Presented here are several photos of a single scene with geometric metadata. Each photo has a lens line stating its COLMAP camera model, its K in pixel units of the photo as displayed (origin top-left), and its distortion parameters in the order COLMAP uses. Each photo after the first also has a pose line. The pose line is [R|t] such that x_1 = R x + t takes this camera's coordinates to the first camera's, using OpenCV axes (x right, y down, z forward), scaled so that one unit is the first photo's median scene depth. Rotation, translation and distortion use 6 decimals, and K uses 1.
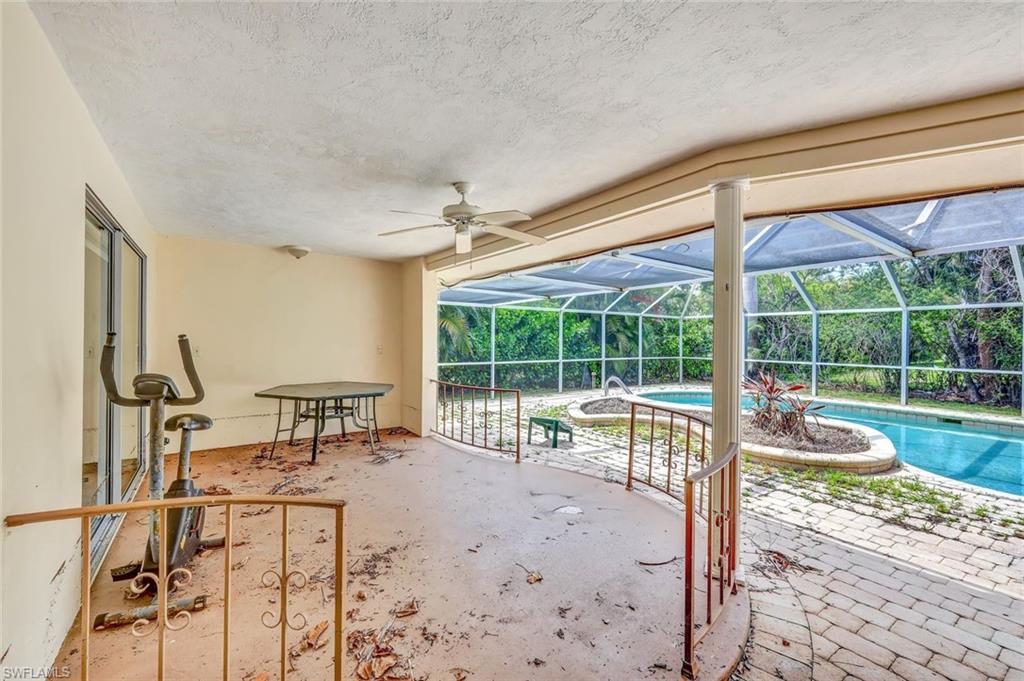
lens RADIAL K [[434.9, 0, 578.1], [0, 434.9, 339.4], [0, 0, 1]] dist [0.001698, 0.000250]
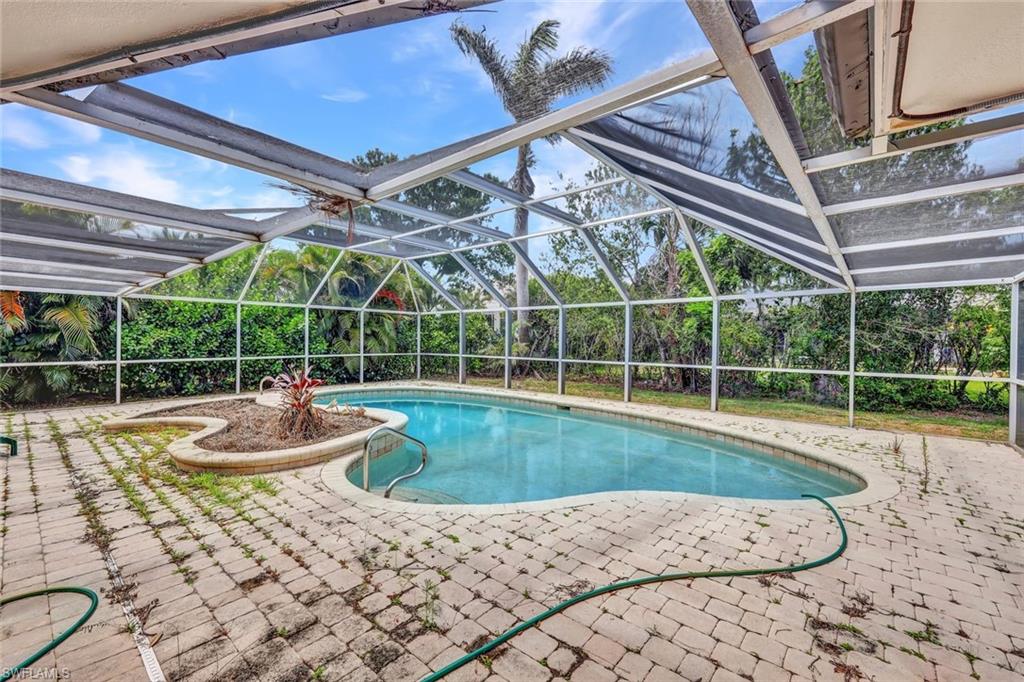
lens RADIAL K [[434.9, 0, 578.1], [0, 434.9, 339.9], [0, 0, 1]] dist [0.001698, 0.000250]
pose [[0.974779, -0.011291, 0.222885, 1.226841], [0.009898, 0.999924, 0.007367, 0.031844], [-0.222952, -0.004976, 0.974817, -0.045105]]
